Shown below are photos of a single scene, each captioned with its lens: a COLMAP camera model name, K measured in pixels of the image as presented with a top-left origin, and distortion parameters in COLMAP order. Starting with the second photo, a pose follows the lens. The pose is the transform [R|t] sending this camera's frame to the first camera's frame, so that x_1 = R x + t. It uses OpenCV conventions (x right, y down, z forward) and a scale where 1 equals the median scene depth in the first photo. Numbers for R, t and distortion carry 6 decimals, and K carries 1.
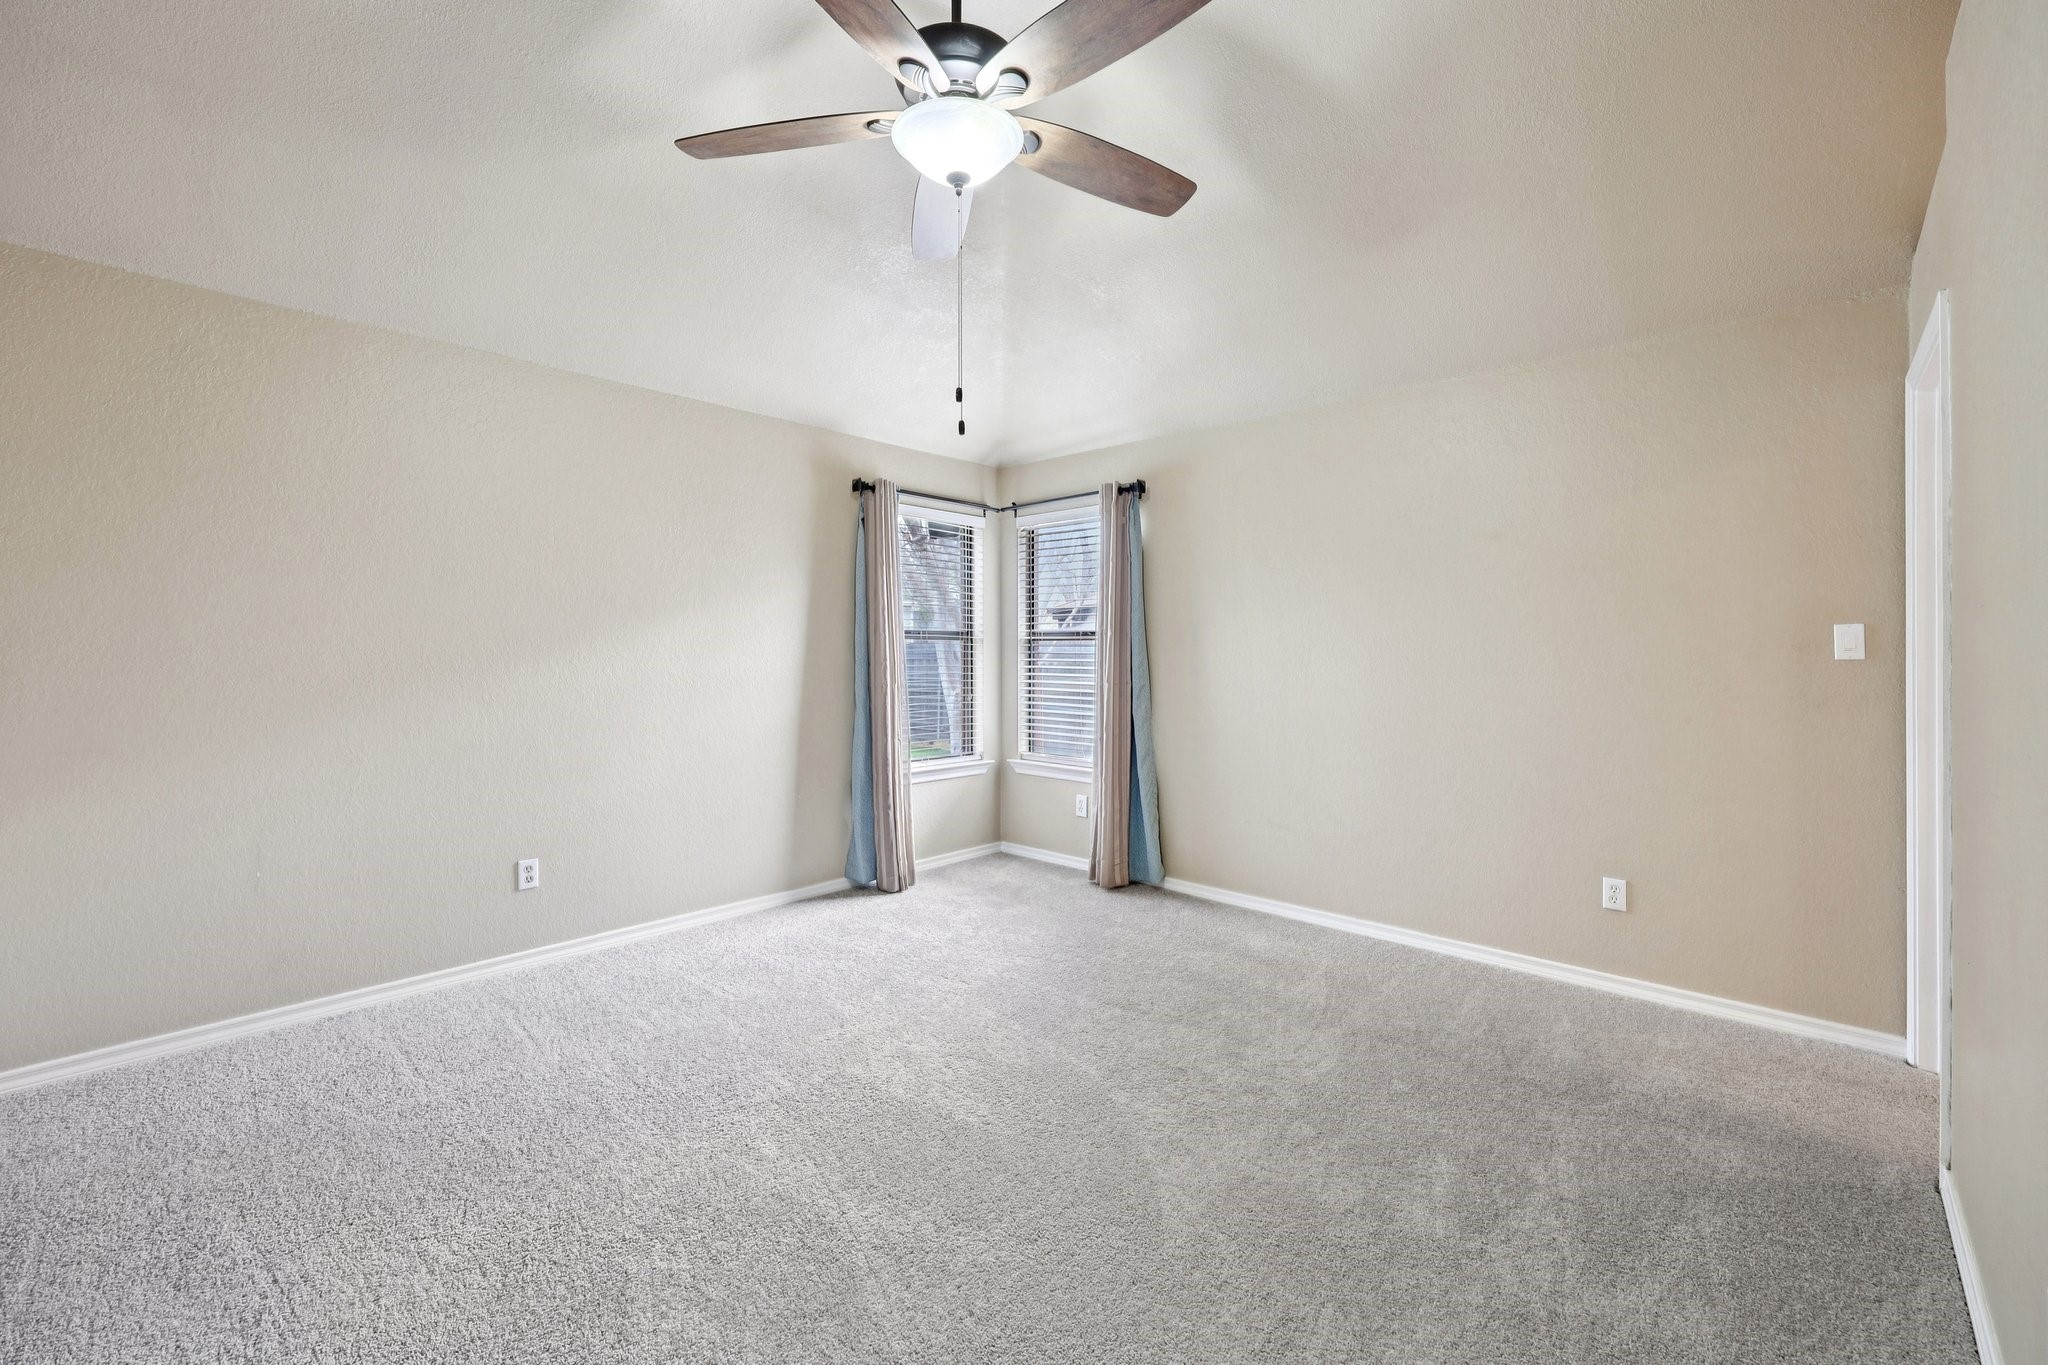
lens RADIAL K [[854.9, 0, 1022.3], [0, 854.9, 653.6], [0, 0, 1]] dist [-0.001852, -0.000195]
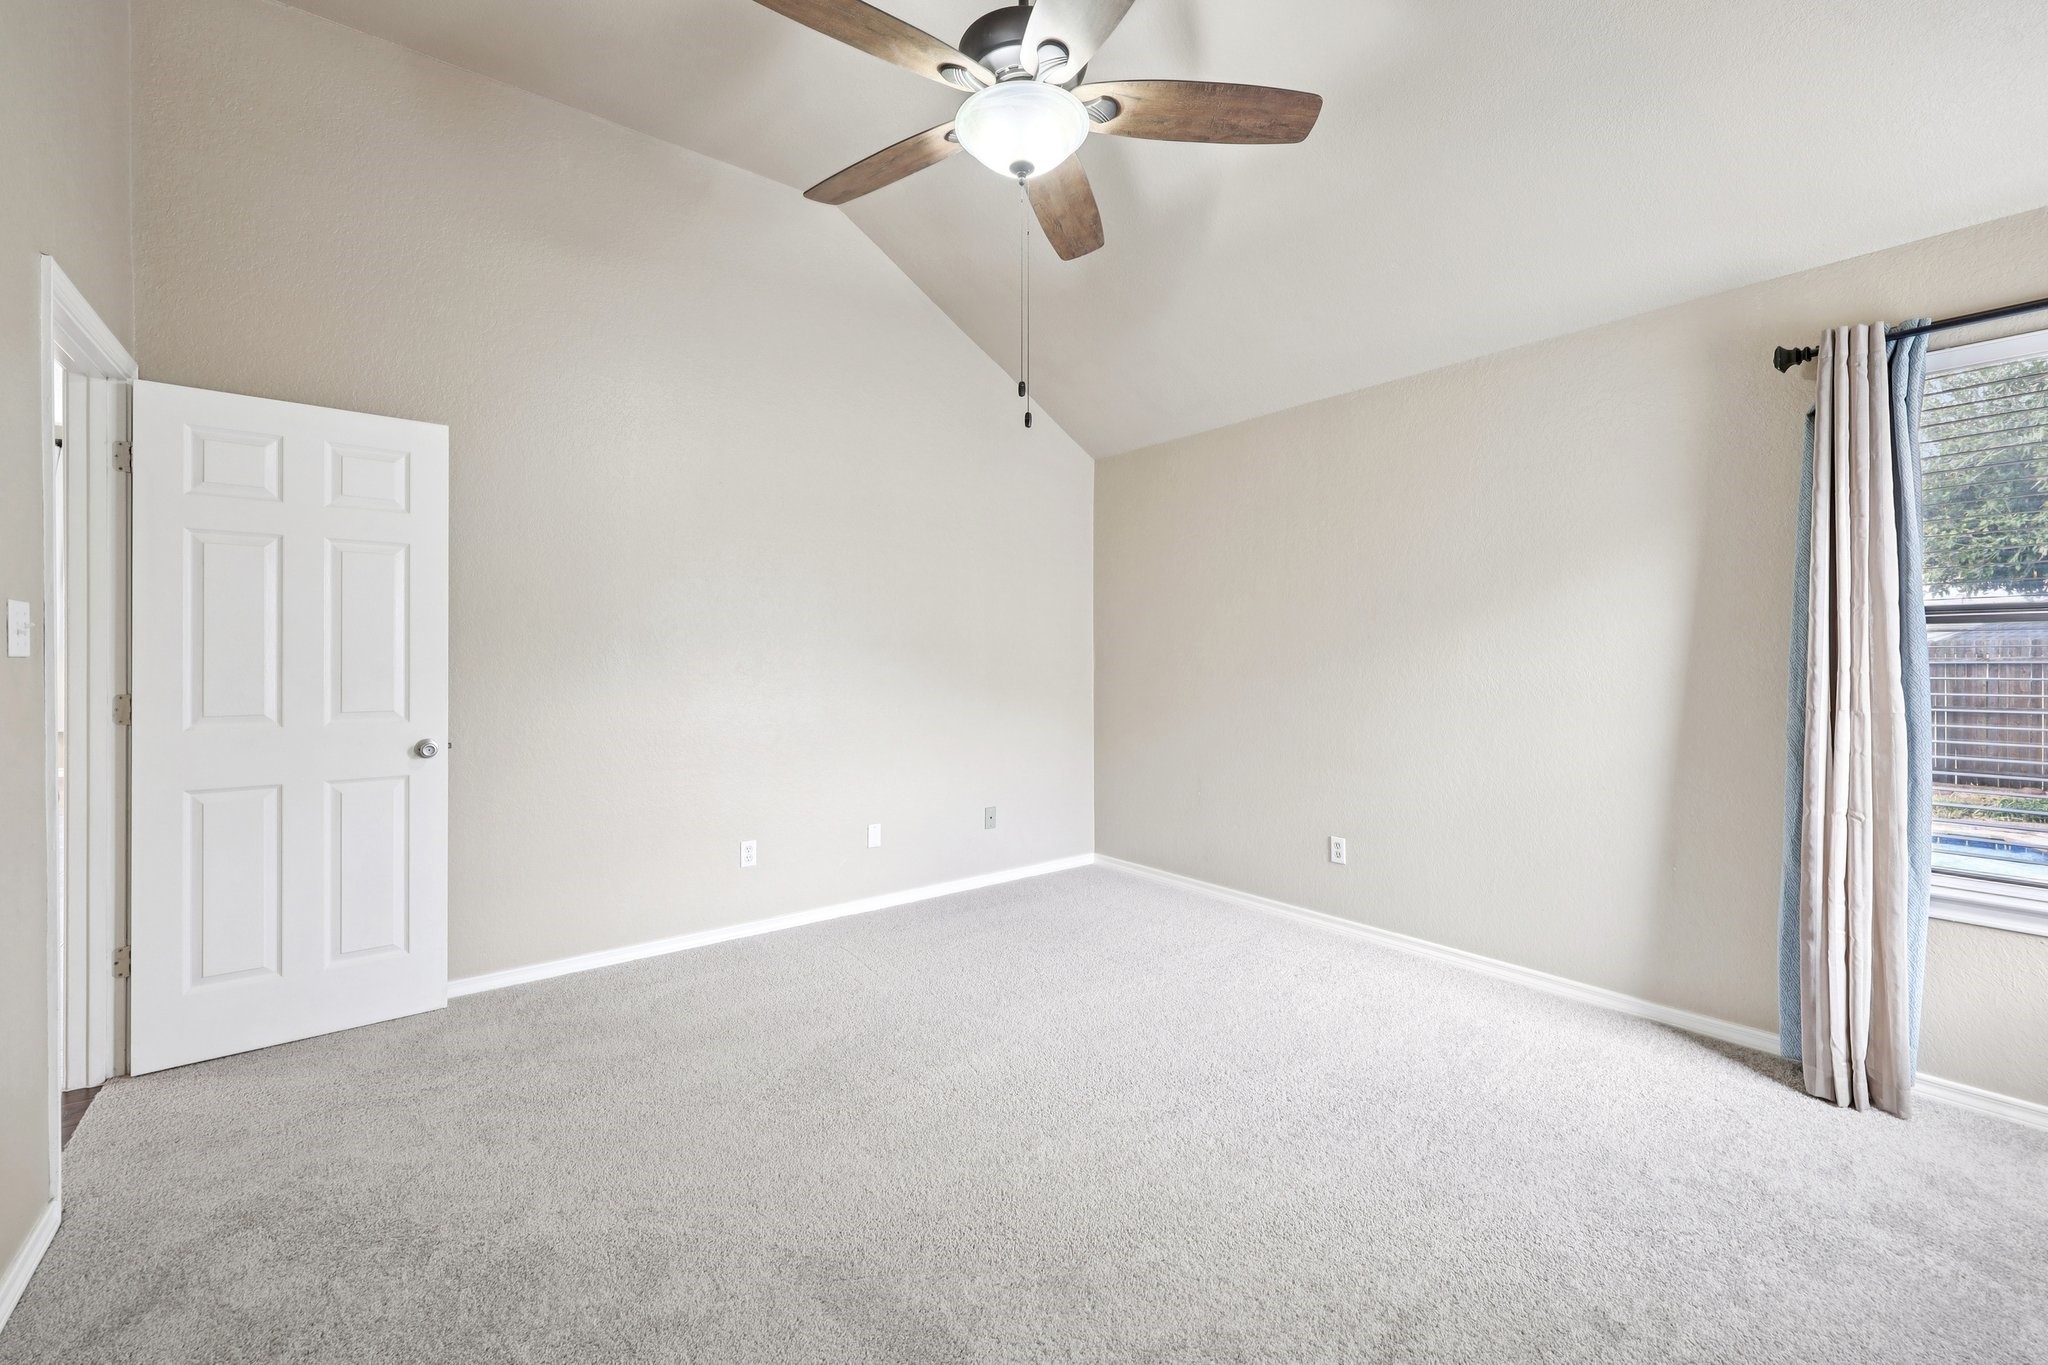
lens RADIAL K [[844.0, 0, 1035.0], [0, 844.0, 661.7], [0, 0, 1]] dist [0.000726, 0.000036]
pose [[-0.162867, 0.002849, -0.986644, 0.558671], [0.002283, 0.999994, 0.002510, 0.004722], [0.986645, -0.001844, -0.162873, 0.745921]]
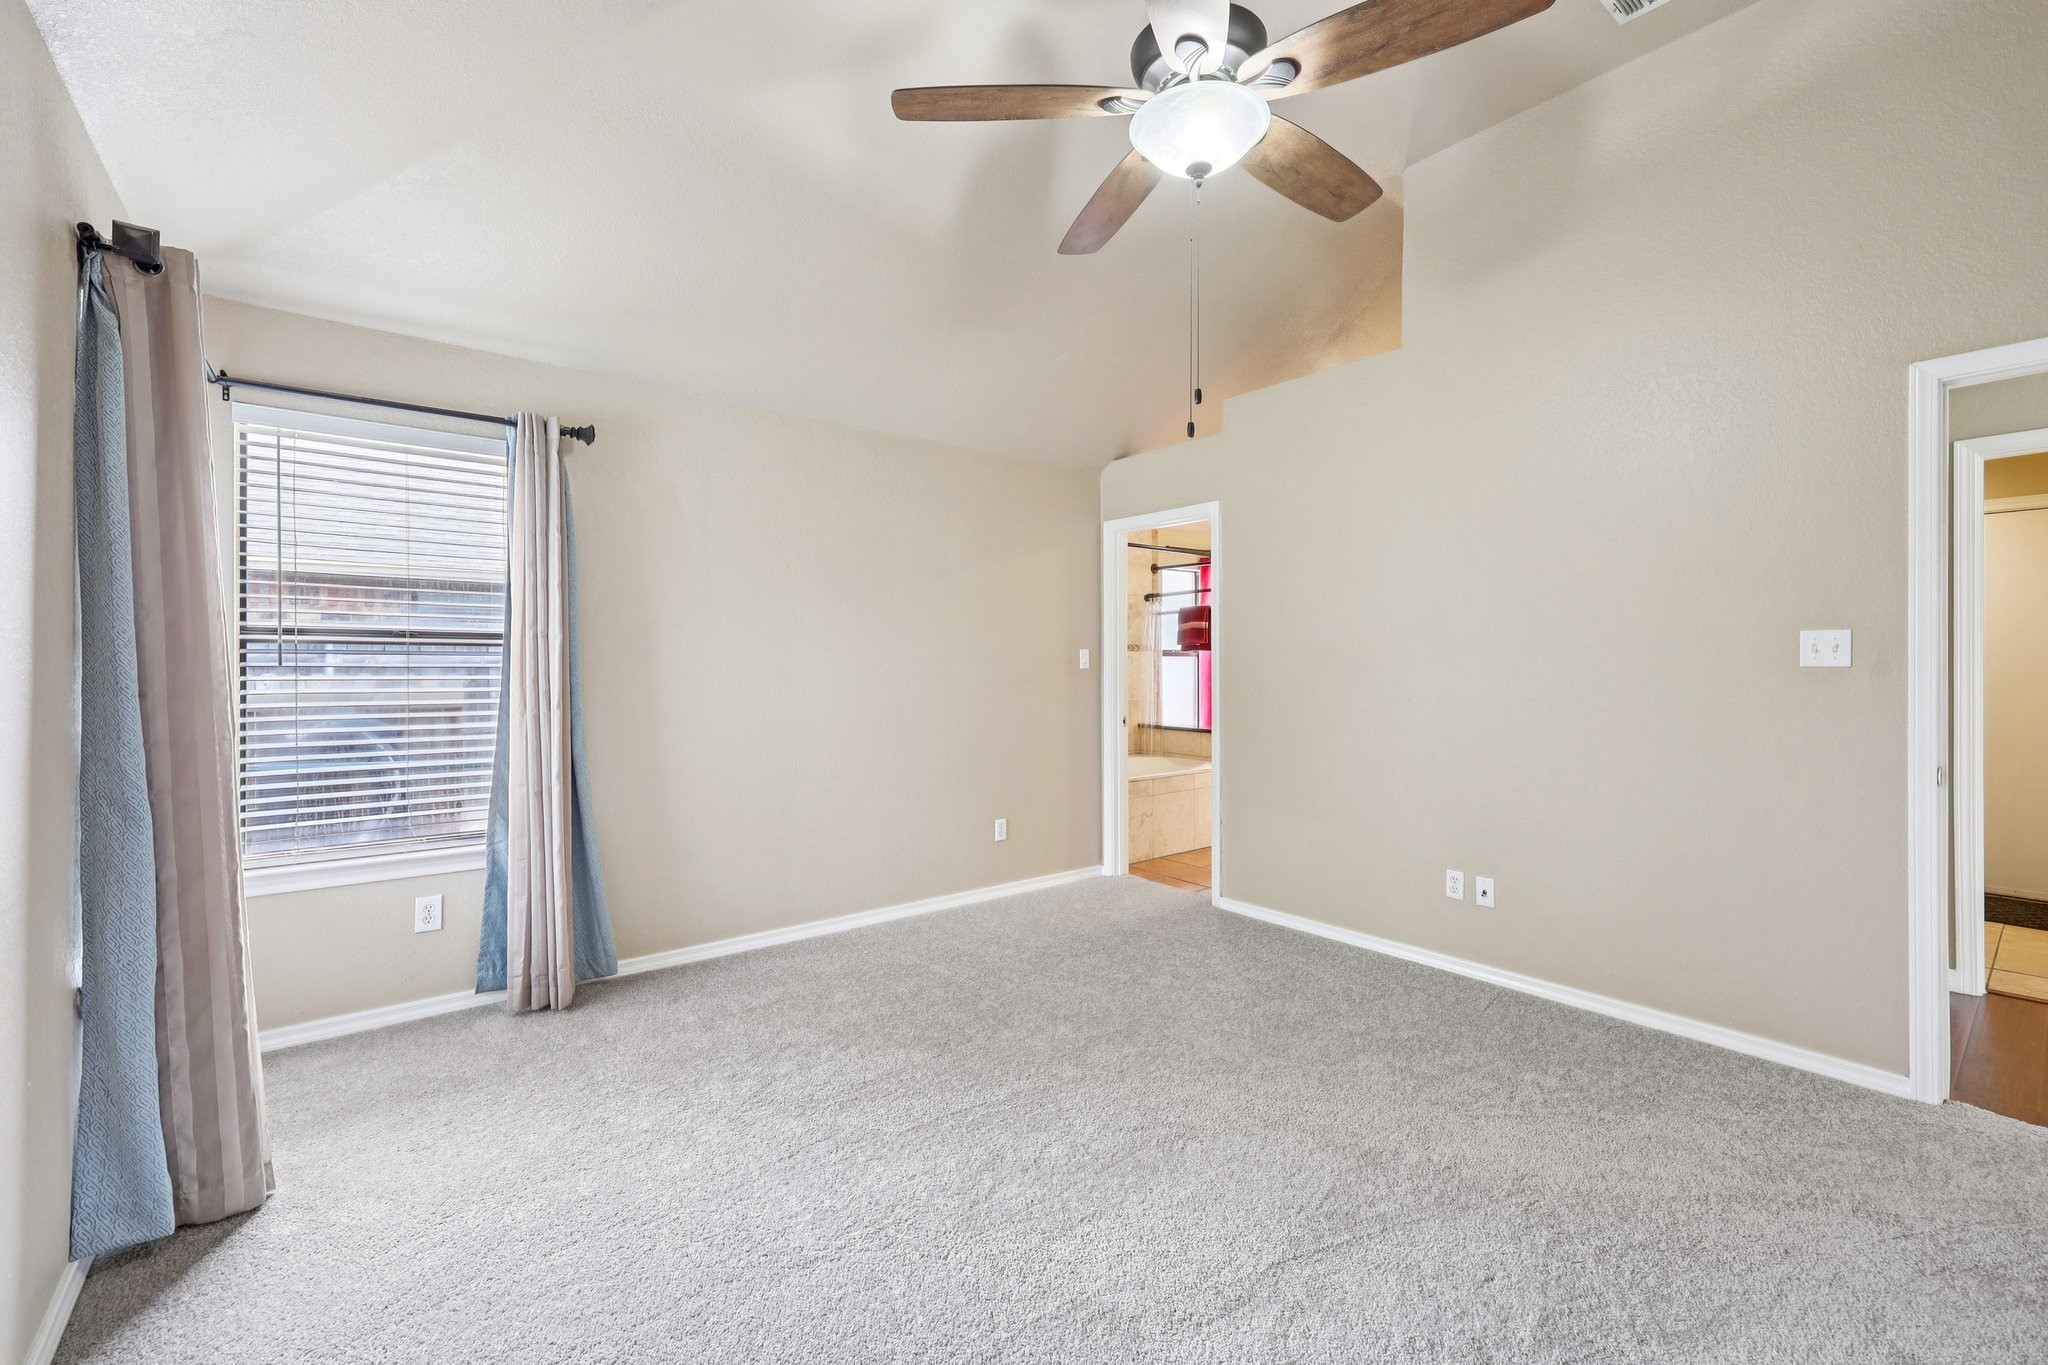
lens RADIAL K [[844.0, 0, 1035.0], [0, 844.0, 661.7], [0, 0, 1]] dist [0.000726, 0.000036]
pose [[0.130210, 0.003328, 0.991481, -0.658697], [0.001338, 0.999993, -0.003532, -0.001039], [-0.991485, 0.001787, 0.130205, 0.674812]]
